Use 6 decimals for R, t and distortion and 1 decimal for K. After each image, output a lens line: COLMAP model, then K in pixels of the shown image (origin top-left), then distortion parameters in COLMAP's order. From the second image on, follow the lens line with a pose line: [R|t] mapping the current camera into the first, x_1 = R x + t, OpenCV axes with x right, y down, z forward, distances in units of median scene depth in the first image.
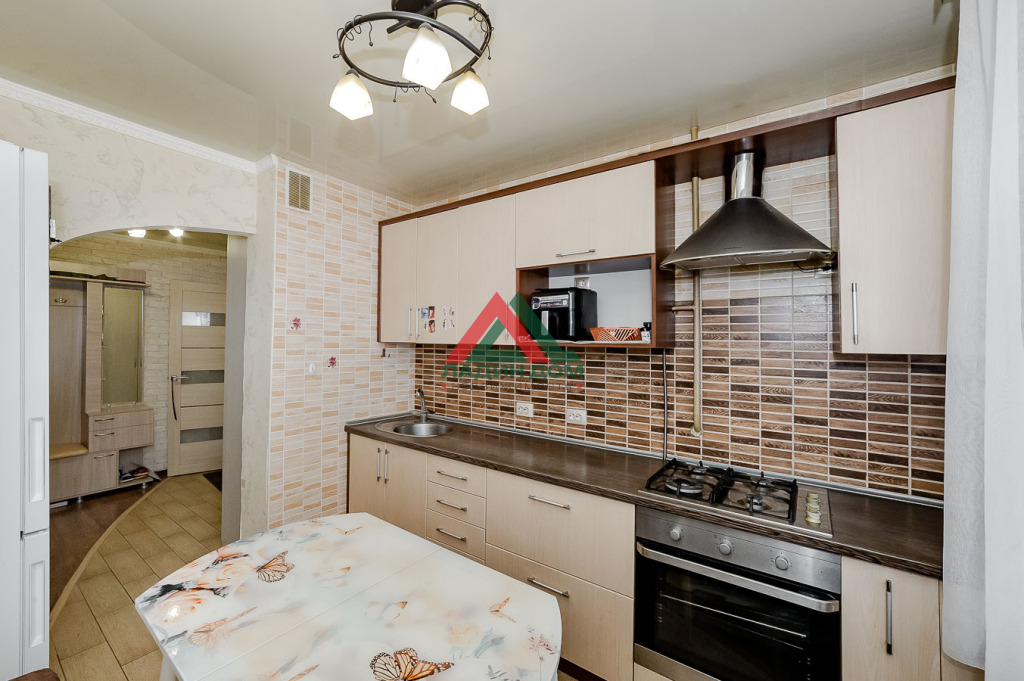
lens RADIAL K [[402.2, 0, 506.3], [0, 402.2, 345.3], [0, 0, 1]] dist [-0.013354, -0.000013]
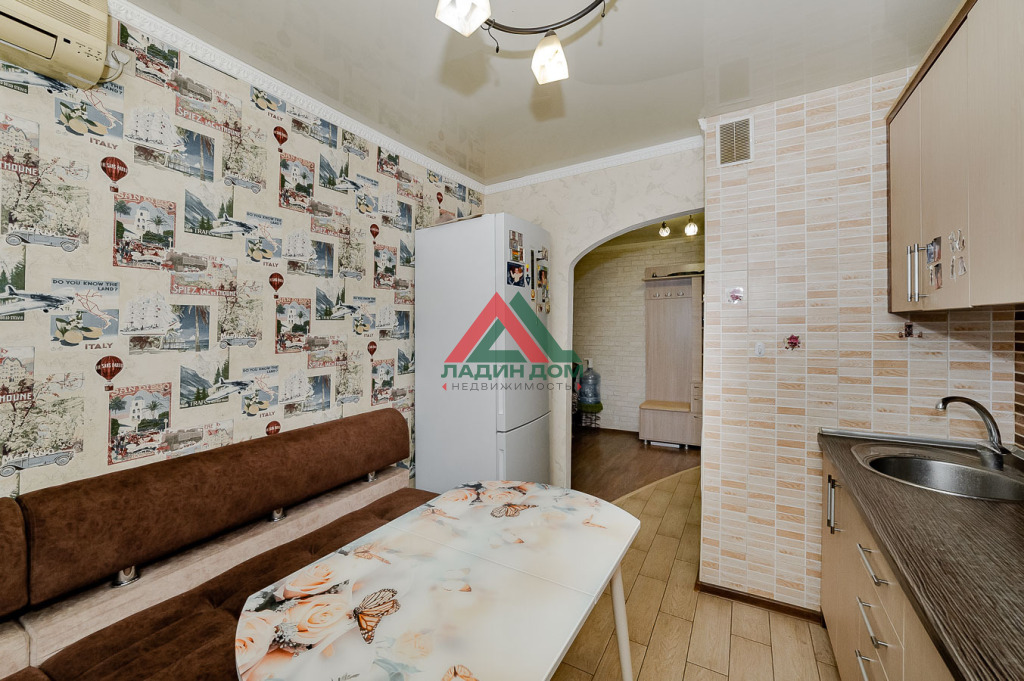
lens RADIAL K [[402.2, 0, 485.9], [0, 402.2, 319.3], [0, 0, 1]] dist [-0.013354, -0.000013]
pose [[0.079382, -0.033654, -0.996276, 0.294879], [0.010041, 0.999406, -0.032960, 0.019717], [0.996794, -0.007388, 0.079673, 0.410580]]
